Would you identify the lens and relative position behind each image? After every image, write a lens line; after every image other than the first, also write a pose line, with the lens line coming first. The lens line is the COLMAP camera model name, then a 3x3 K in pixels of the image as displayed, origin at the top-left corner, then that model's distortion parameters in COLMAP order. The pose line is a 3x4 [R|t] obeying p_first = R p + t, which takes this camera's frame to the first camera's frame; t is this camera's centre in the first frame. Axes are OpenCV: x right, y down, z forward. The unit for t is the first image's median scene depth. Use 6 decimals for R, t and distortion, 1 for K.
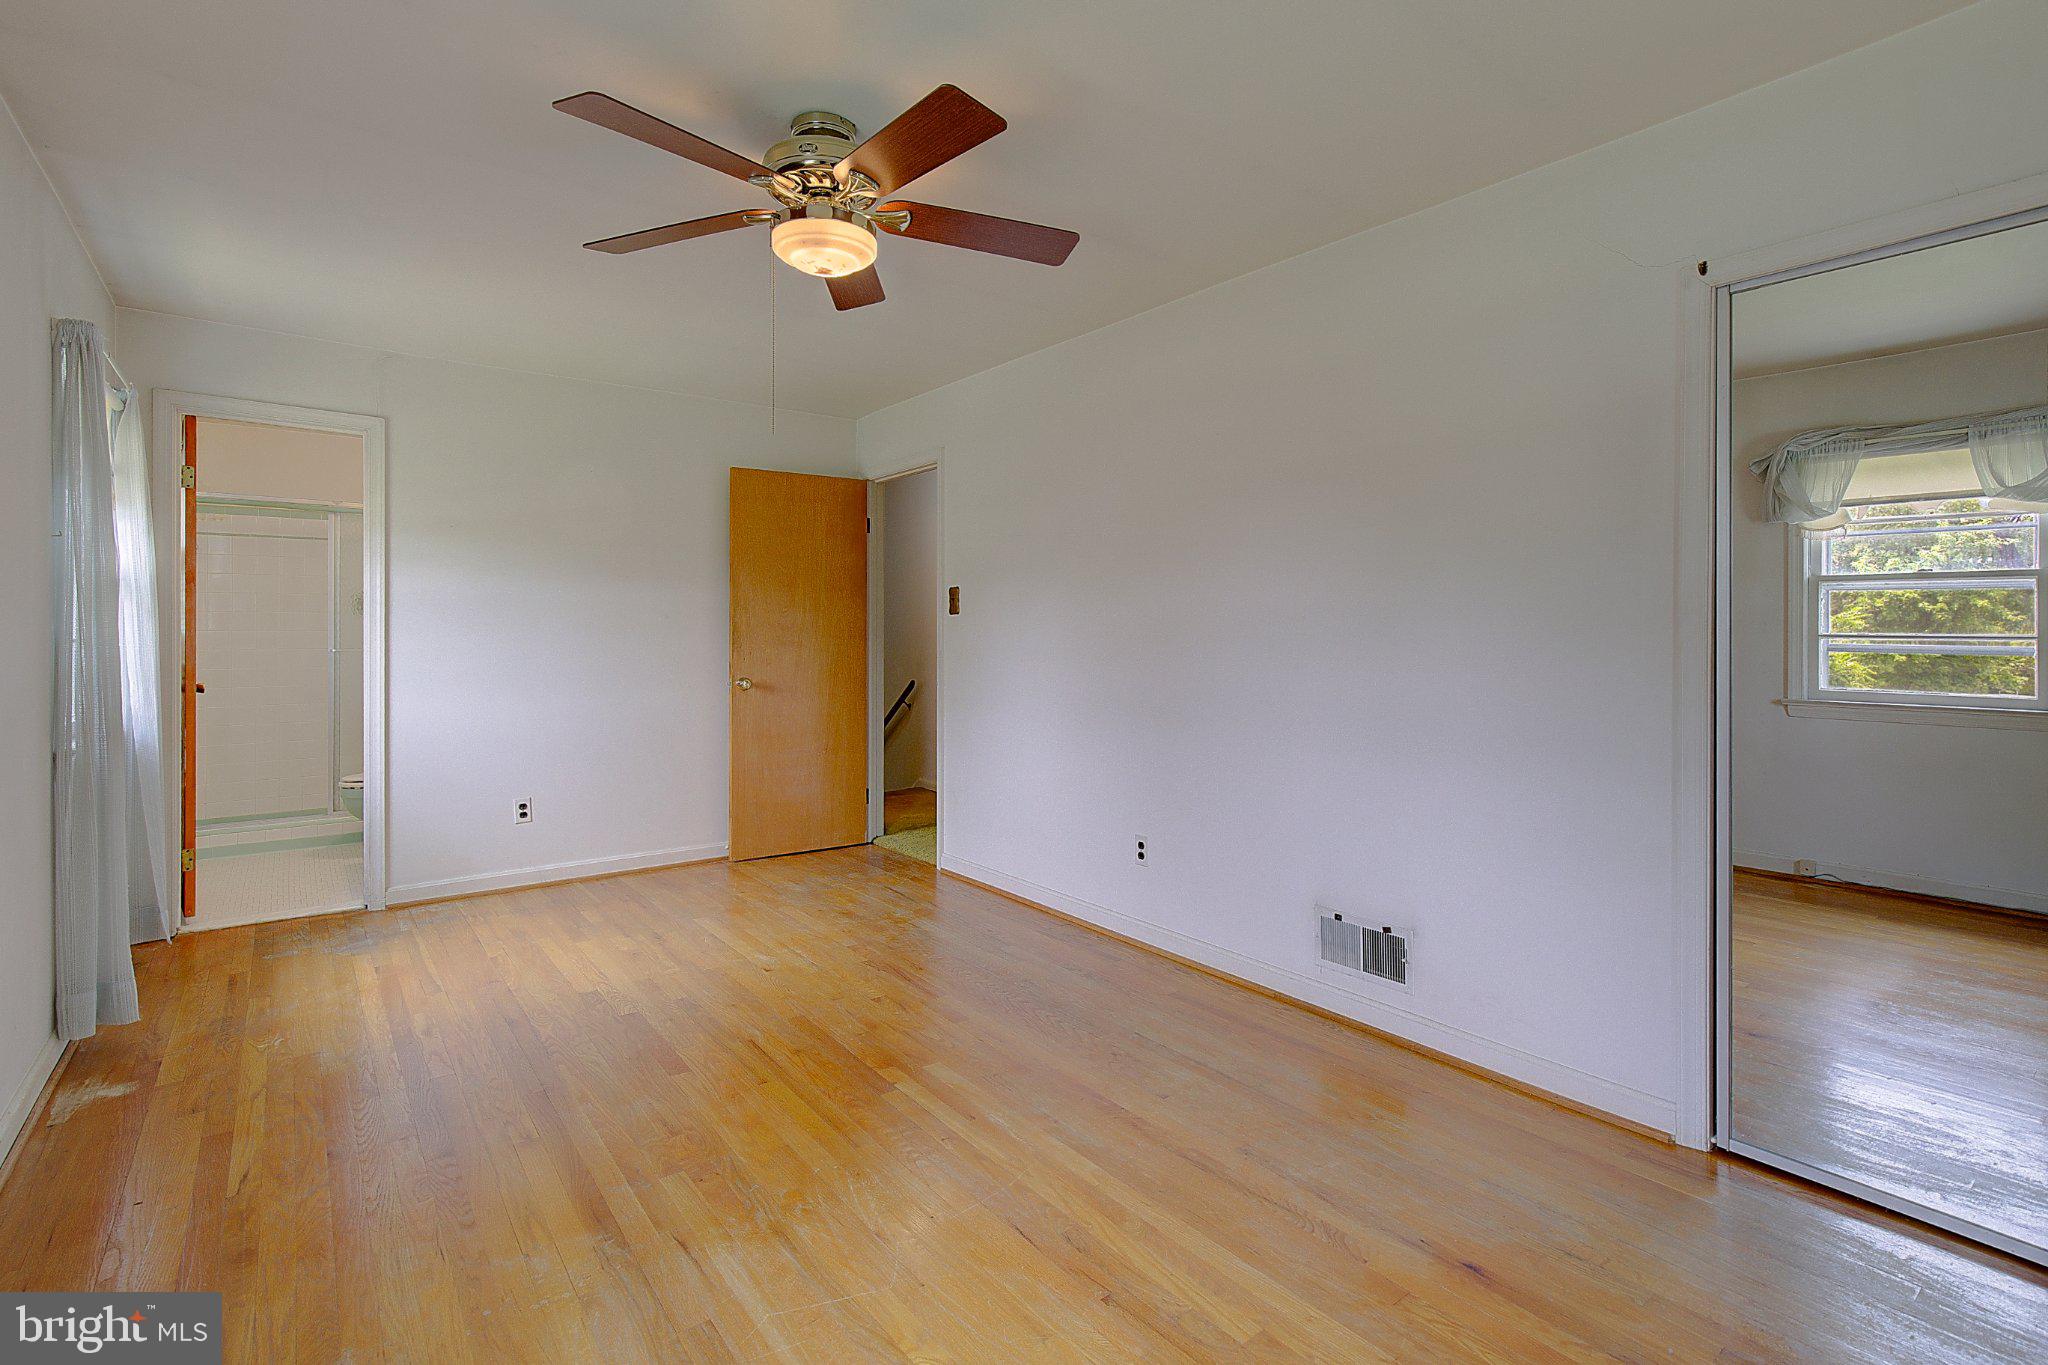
lens RADIAL K [[959.8, 0, 1038.4], [0, 959.8, 654.9], [0, 0, 1]] dist [-0.000440, 0.000637]
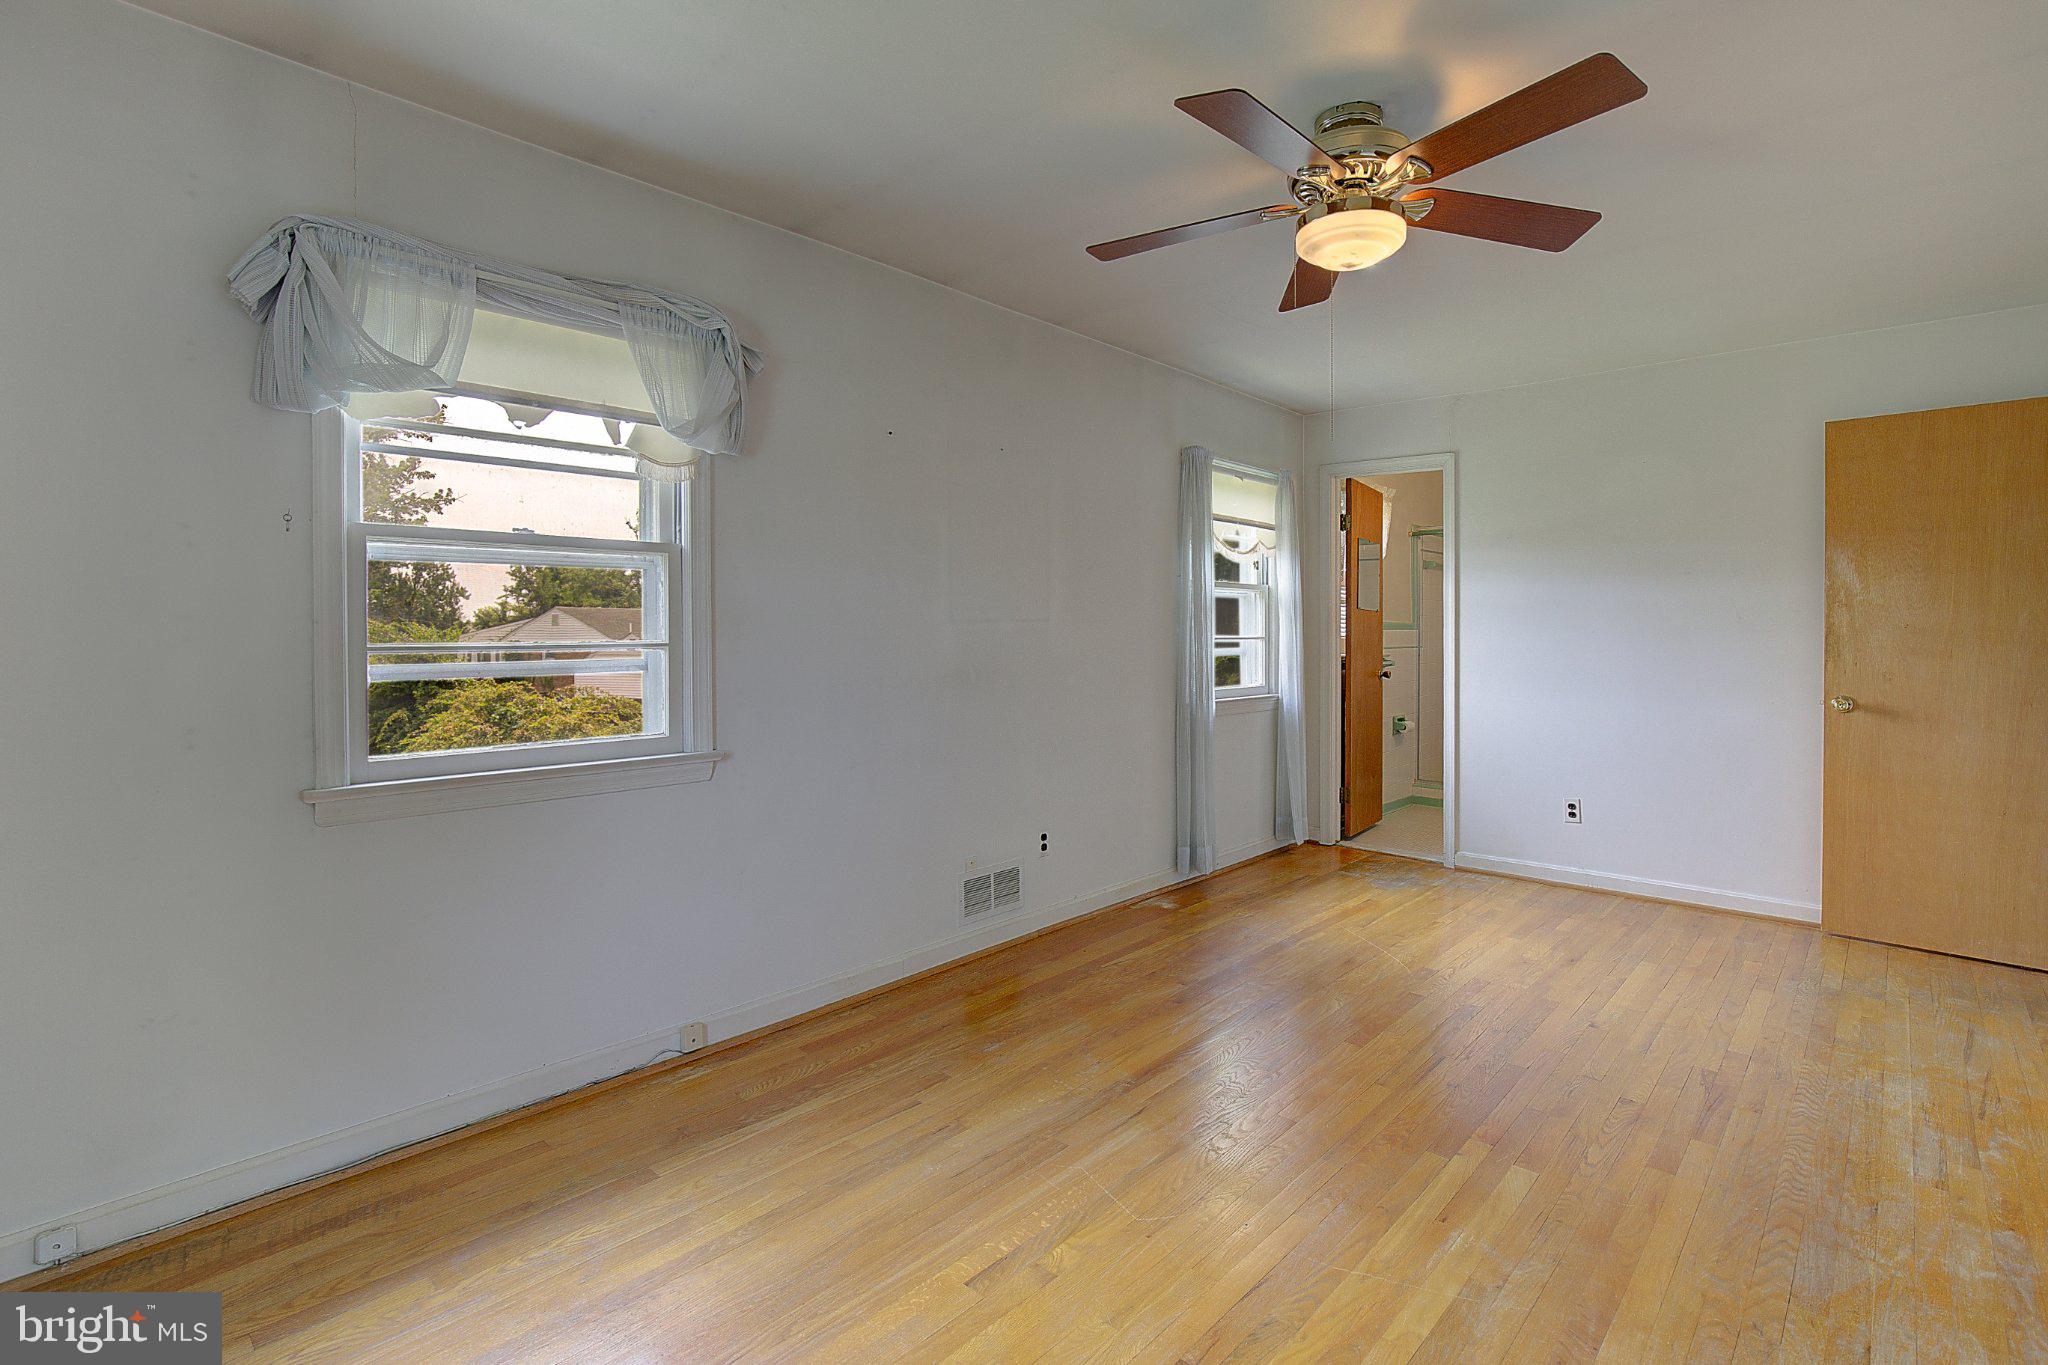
lens RADIAL K [[959.8, 0, 1038.4], [0, 959.8, 654.9], [0, 0, 1]] dist [-0.000440, 0.000637]
pose [[0.186110, 0.026185, -0.982180, 0.447340], [-0.029333, 0.999347, 0.021085, -0.008254], [0.982091, 0.024886, 0.186756, 0.327758]]
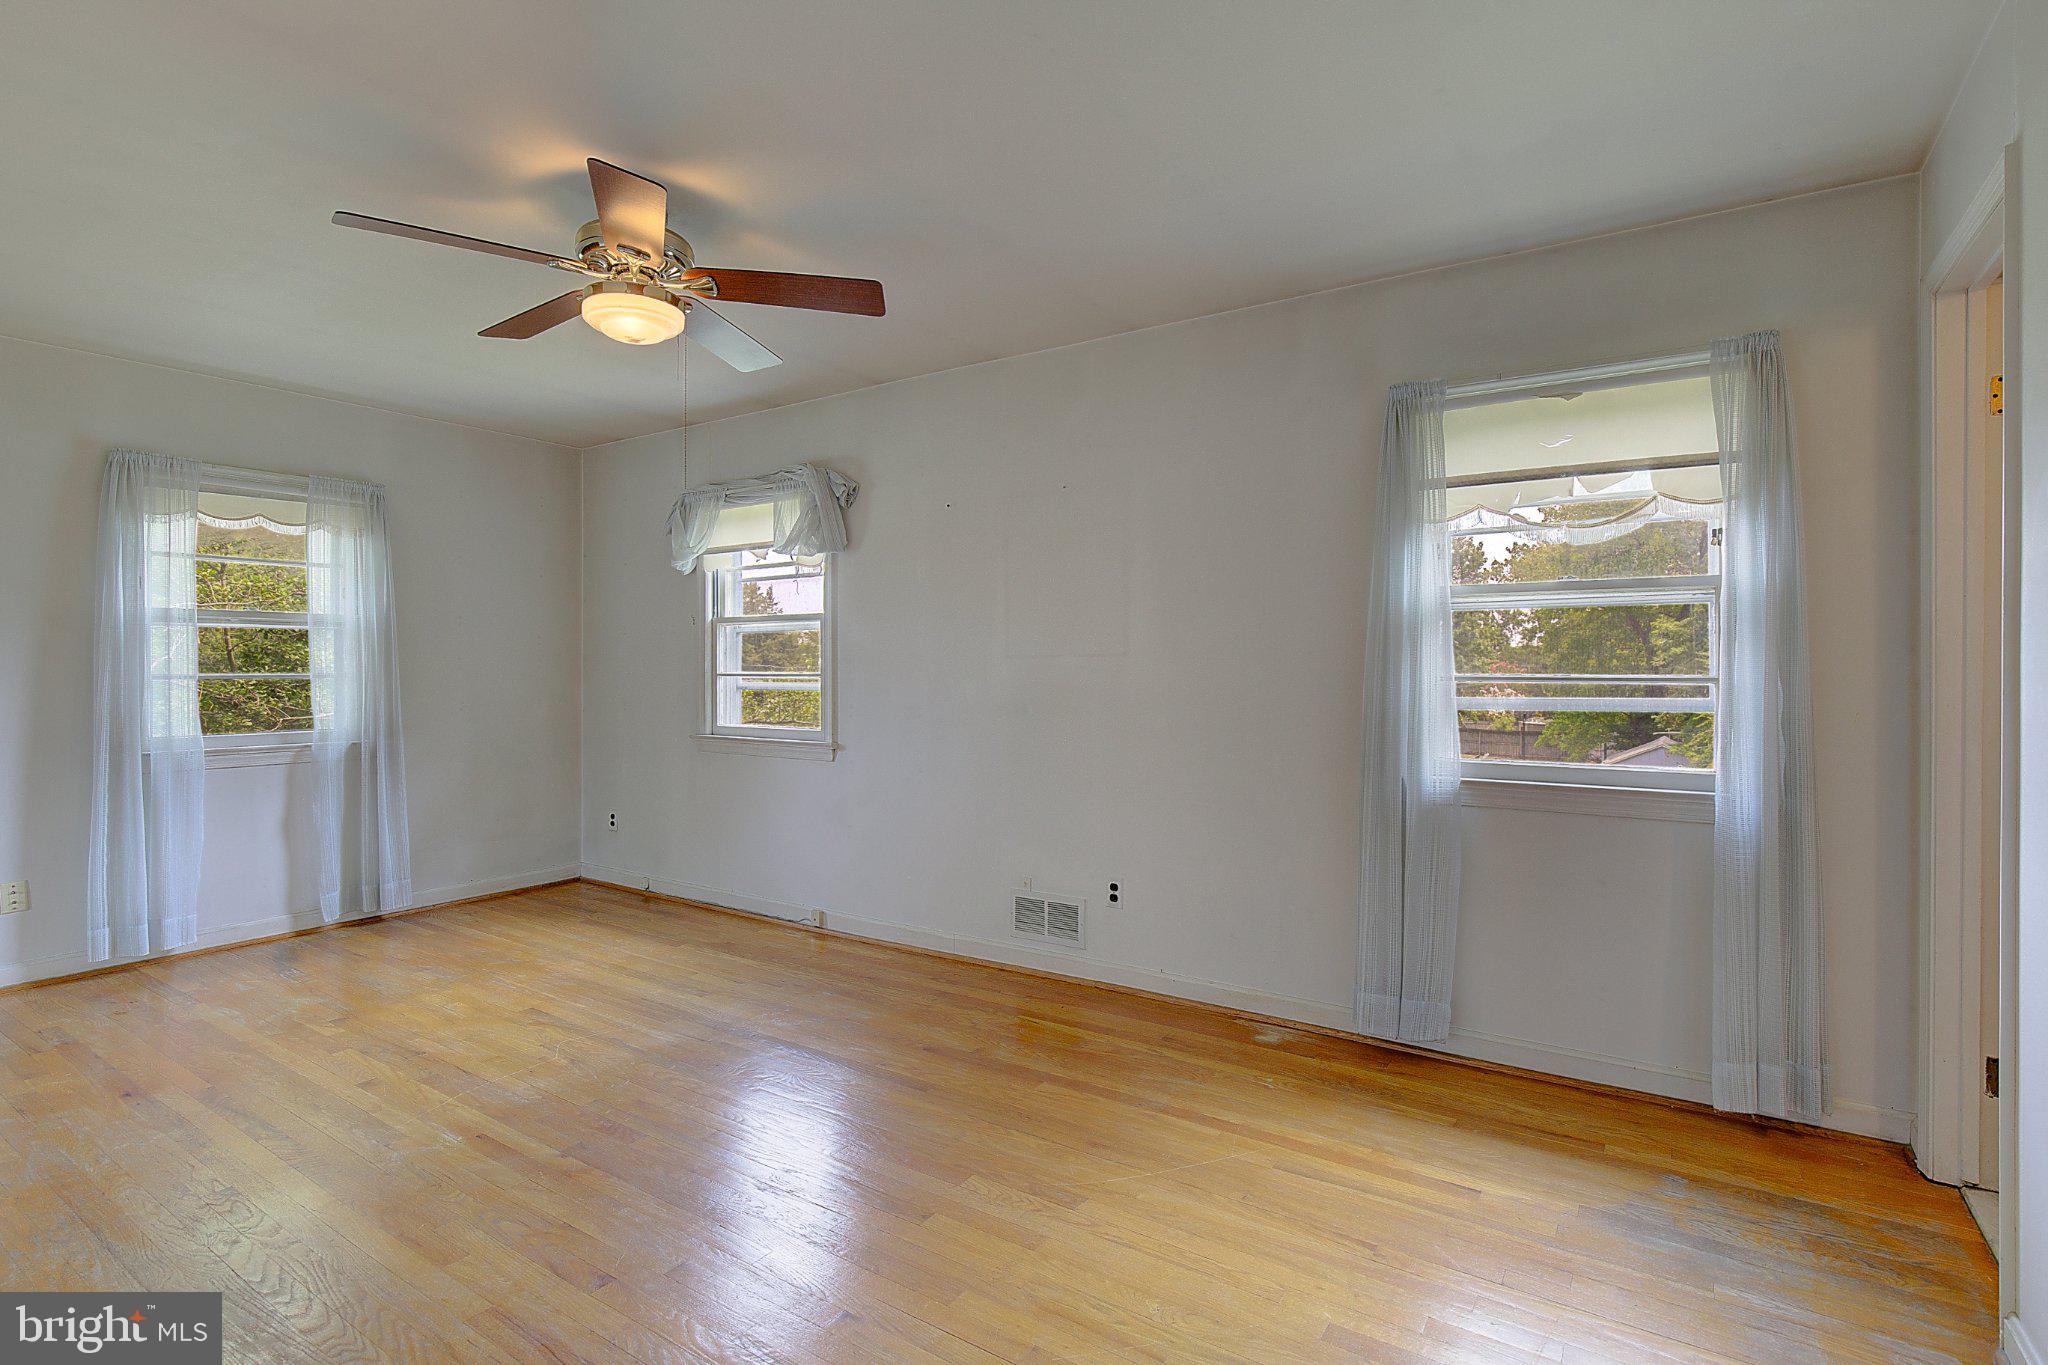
lens RADIAL K [[982.8, 0, 1031.2], [0, 982.8, 678.9], [0, 0, 1]] dist [0.041886, 0.001465]
pose [[-0.941632, 0.005669, -0.336595, -0.178177], [-0.009040, 0.999072, 0.042118, -0.041619], [0.336521, 0.042702, -0.940707, 1.472698]]
